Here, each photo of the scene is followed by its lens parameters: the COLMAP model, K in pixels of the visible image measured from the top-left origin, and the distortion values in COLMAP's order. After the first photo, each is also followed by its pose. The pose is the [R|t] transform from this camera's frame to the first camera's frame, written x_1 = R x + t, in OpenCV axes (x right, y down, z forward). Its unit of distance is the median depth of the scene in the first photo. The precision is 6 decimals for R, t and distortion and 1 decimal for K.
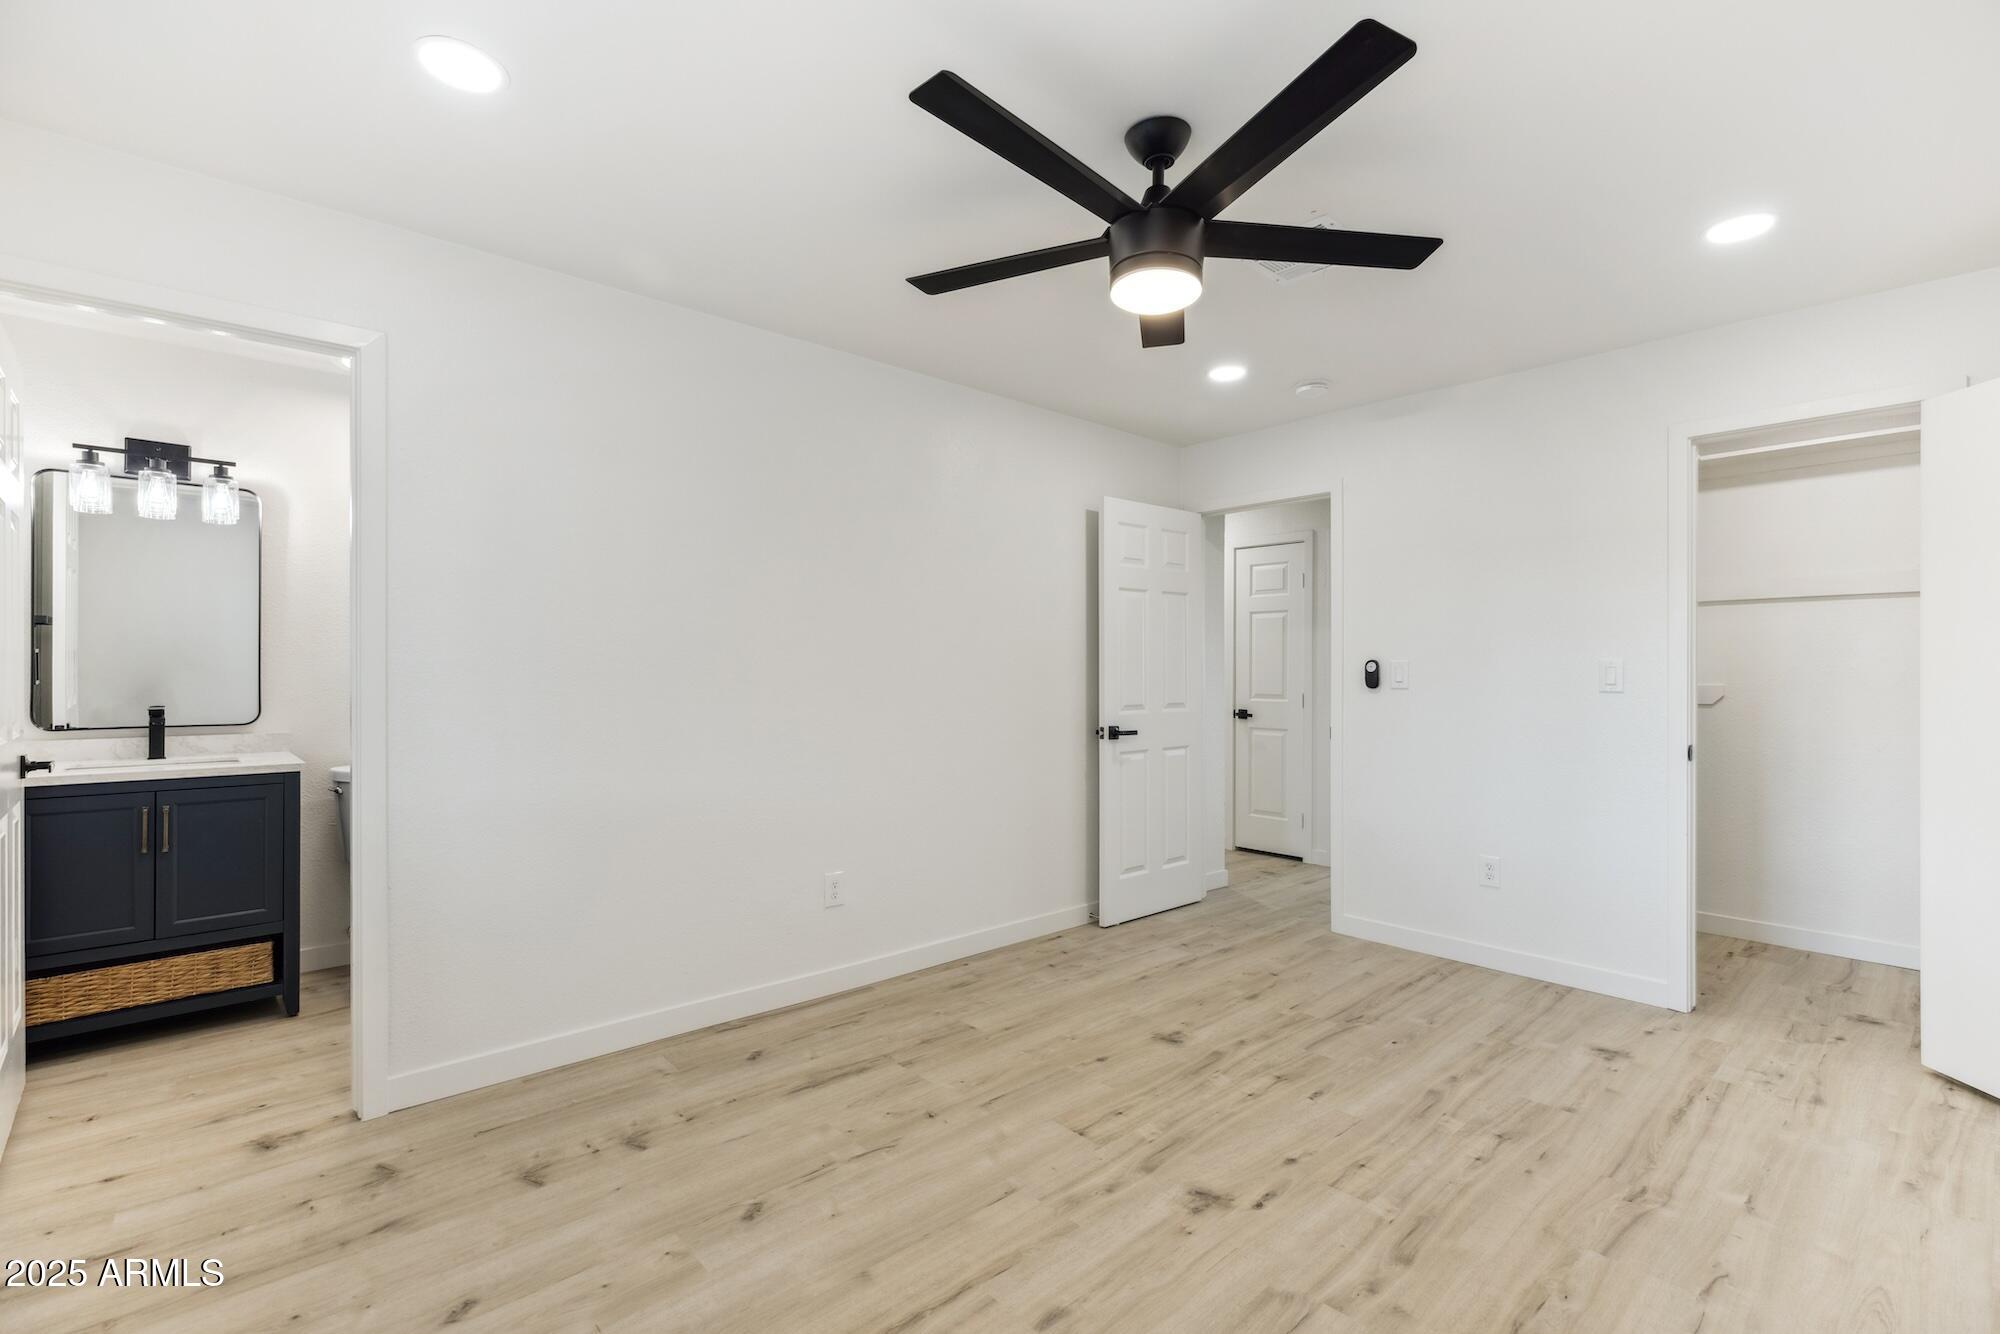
lens RADIAL K [[900.3, 0, 1003.6], [0, 900.3, 662.4], [0, 0, 1]] dist [0.005328, 0.000193]
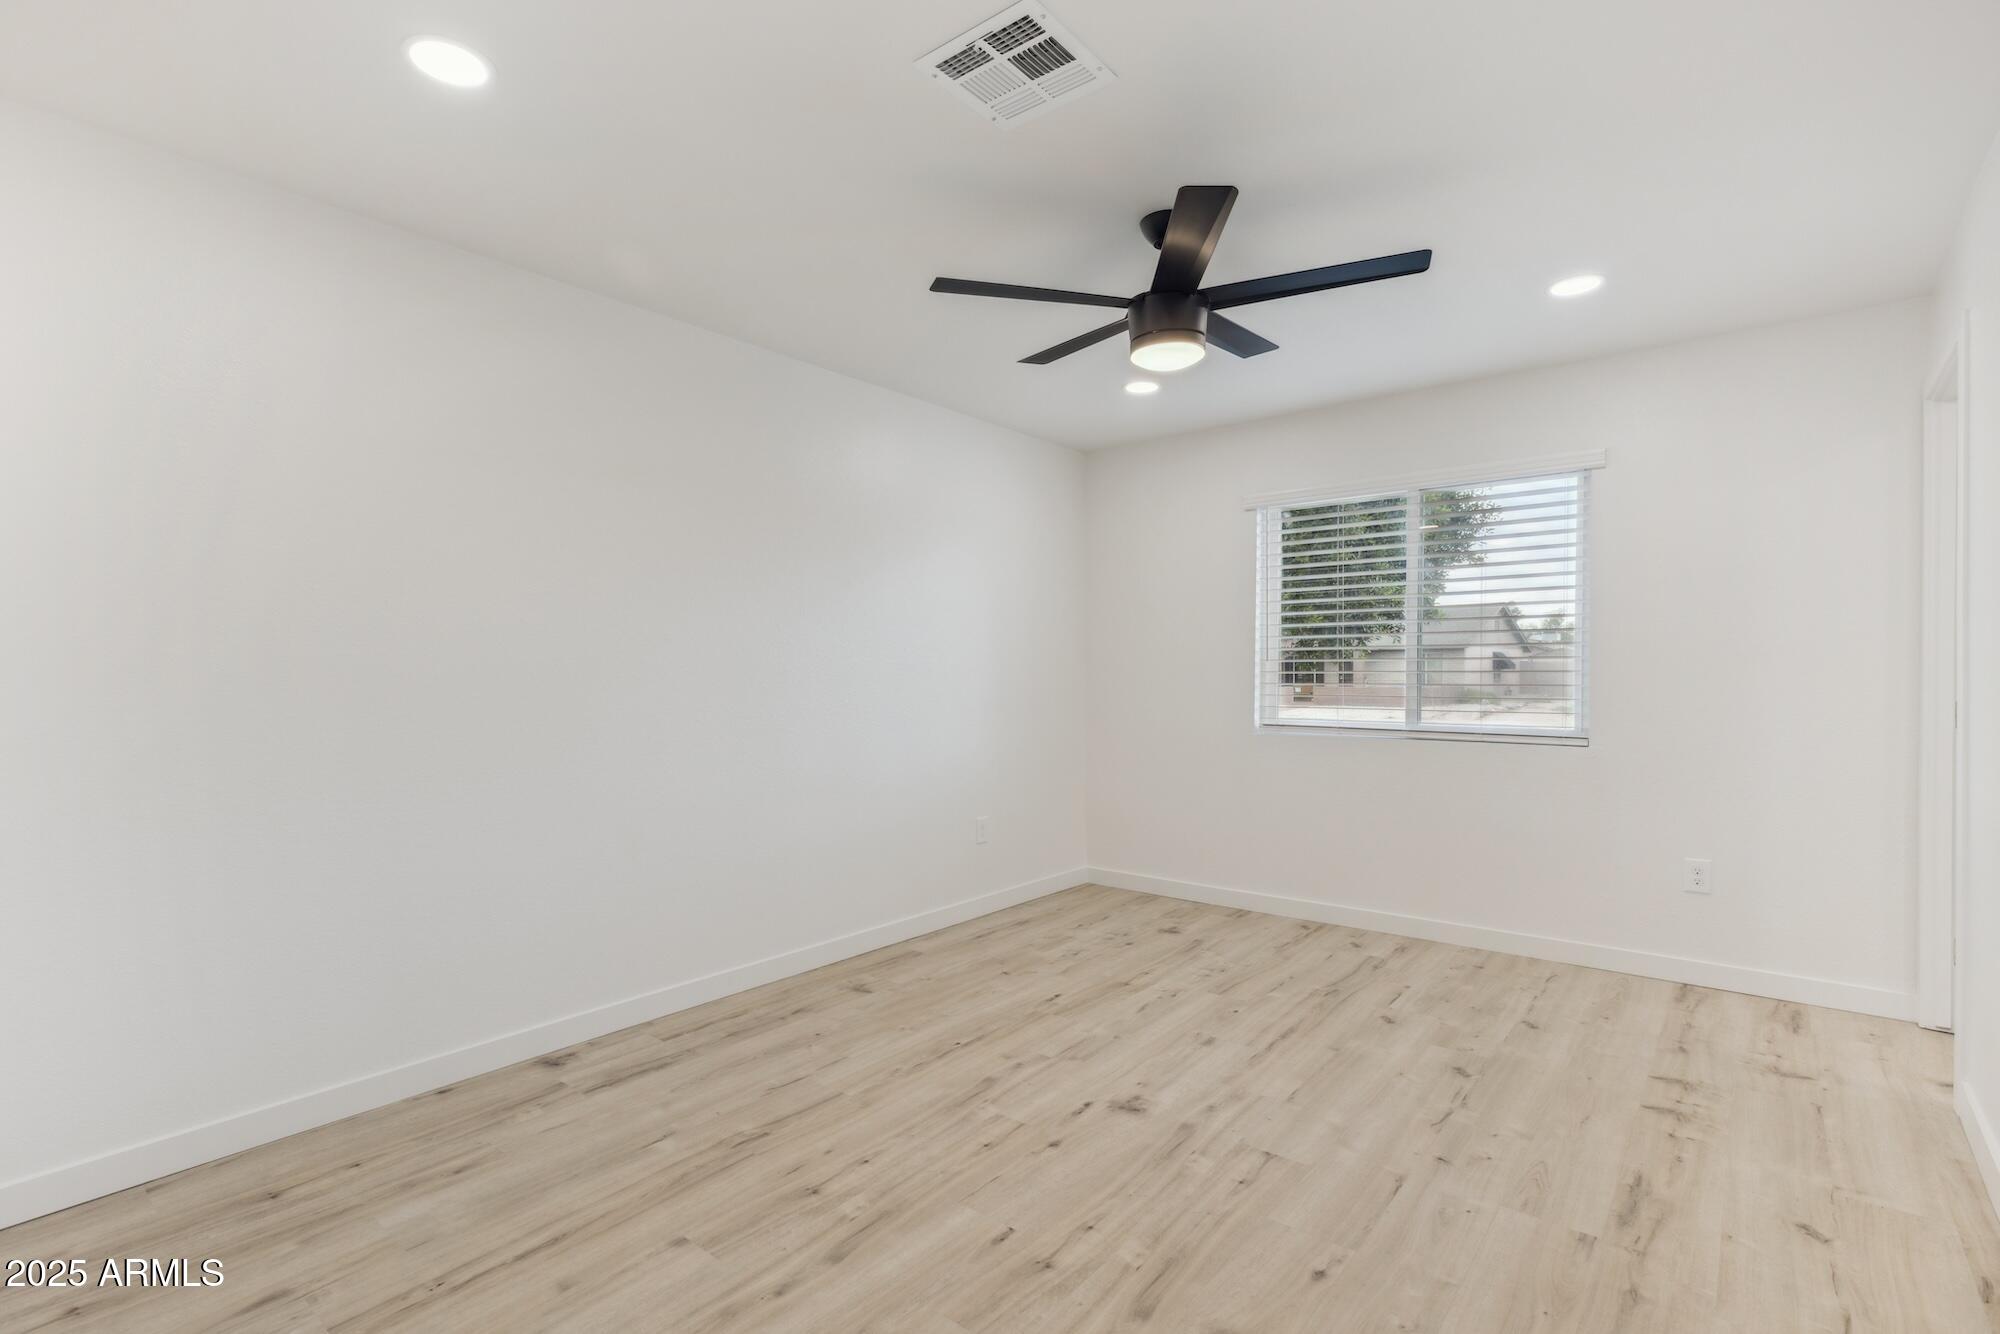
lens RADIAL K [[900.3, 0, 1003.6], [0, 900.3, 662.4], [0, 0, 1]] dist [0.005328, 0.000193]
pose [[-0.988424, 0.000791, -0.151712, 0.520893], [0.004976, 0.999617, -0.027208, 0.038447], [0.151633, -0.027648, -0.988050, 1.980450]]
